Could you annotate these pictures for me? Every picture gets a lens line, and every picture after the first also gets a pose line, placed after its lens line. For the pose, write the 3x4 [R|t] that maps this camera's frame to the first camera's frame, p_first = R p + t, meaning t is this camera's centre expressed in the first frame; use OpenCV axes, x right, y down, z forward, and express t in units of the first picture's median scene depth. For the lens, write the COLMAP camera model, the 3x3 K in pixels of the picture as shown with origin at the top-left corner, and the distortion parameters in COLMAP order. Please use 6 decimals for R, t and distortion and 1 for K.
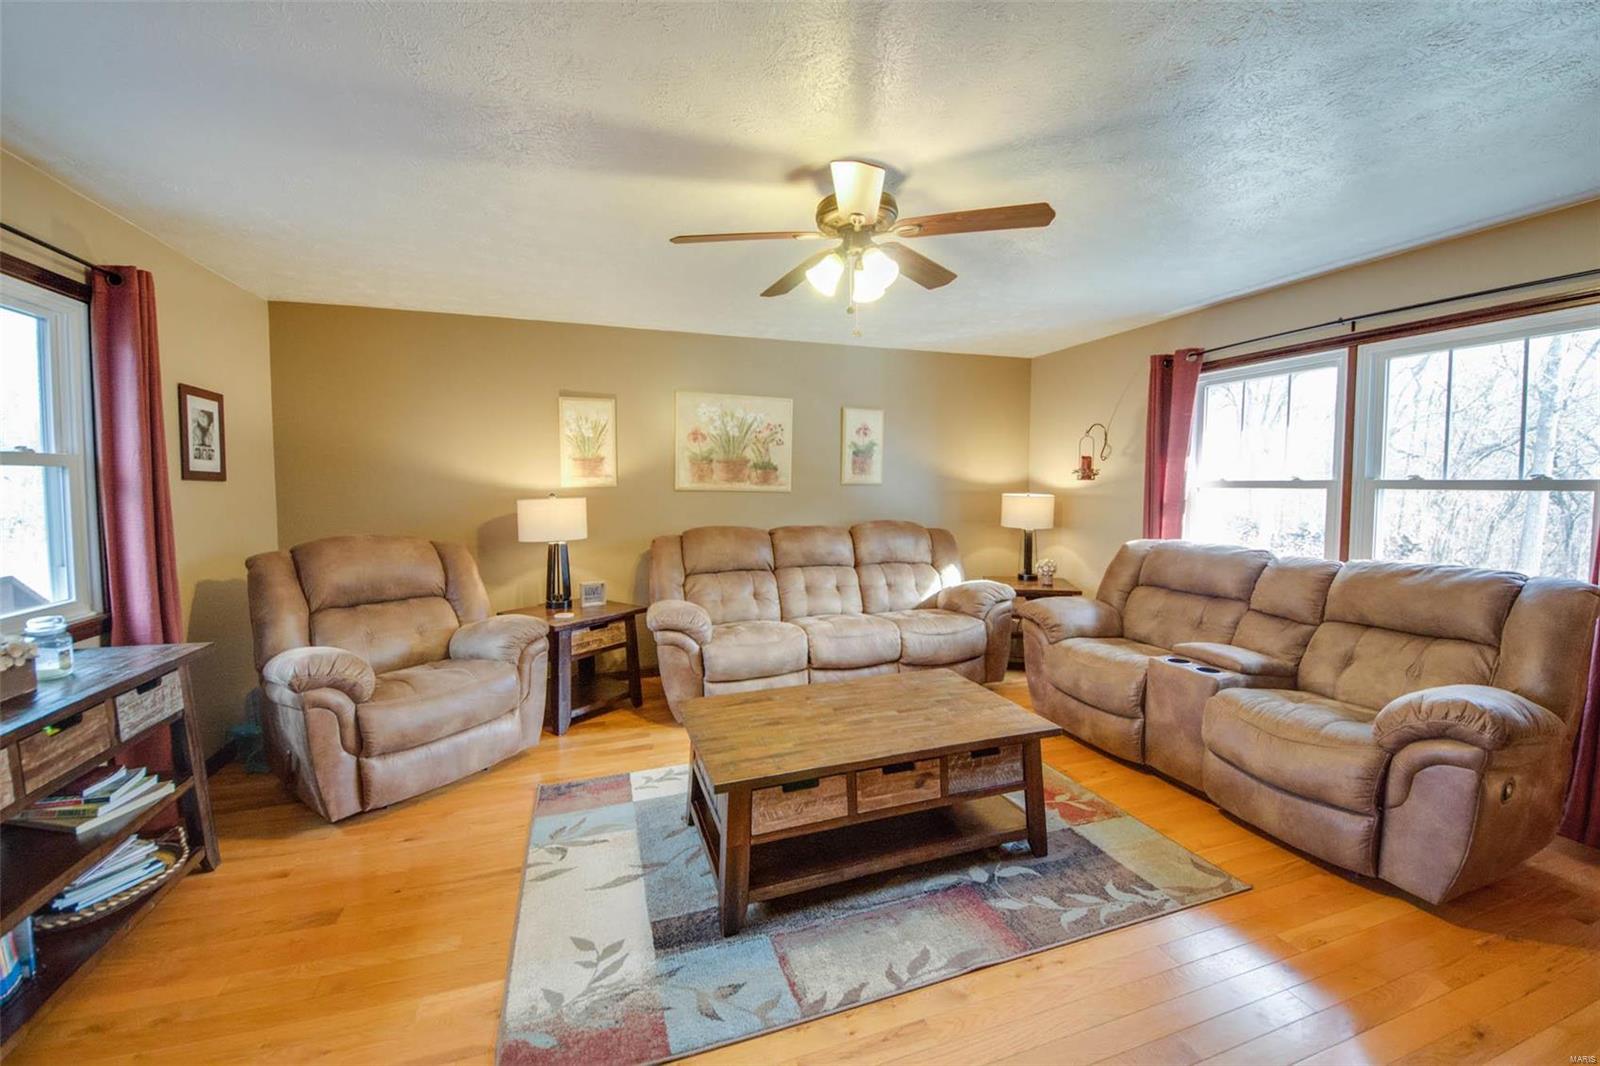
lens RADIAL K [[631.1, 0, 802.5], [0, 631.1, 515.8], [0, 0, 1]] dist [0.037734, -0.023433]
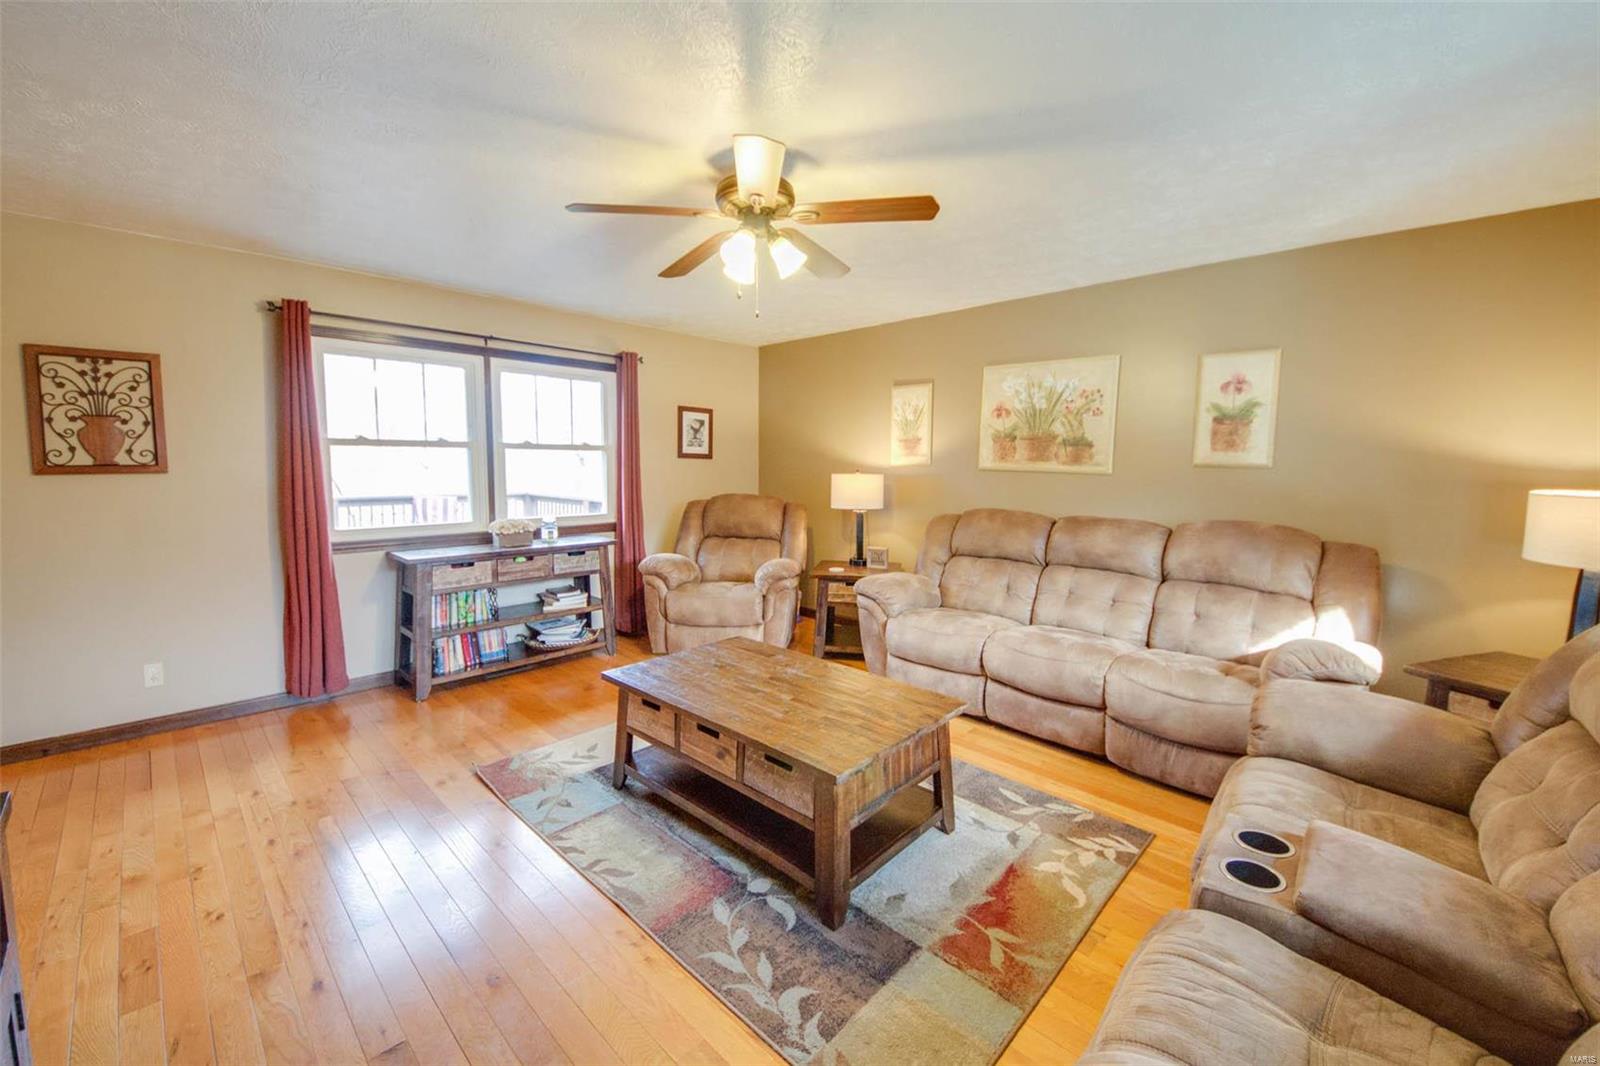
lens RADIAL K [[631.1, 0, 802.5], [0, 631.1, 515.8], [0, 0, 1]] dist [0.037734, -0.023433]
pose [[0.460045, 0.080269, -0.884260, 0.652931], [-0.055627, 0.996554, 0.061523, -0.017540], [0.886151, 0.020885, 0.462925, 0.375350]]
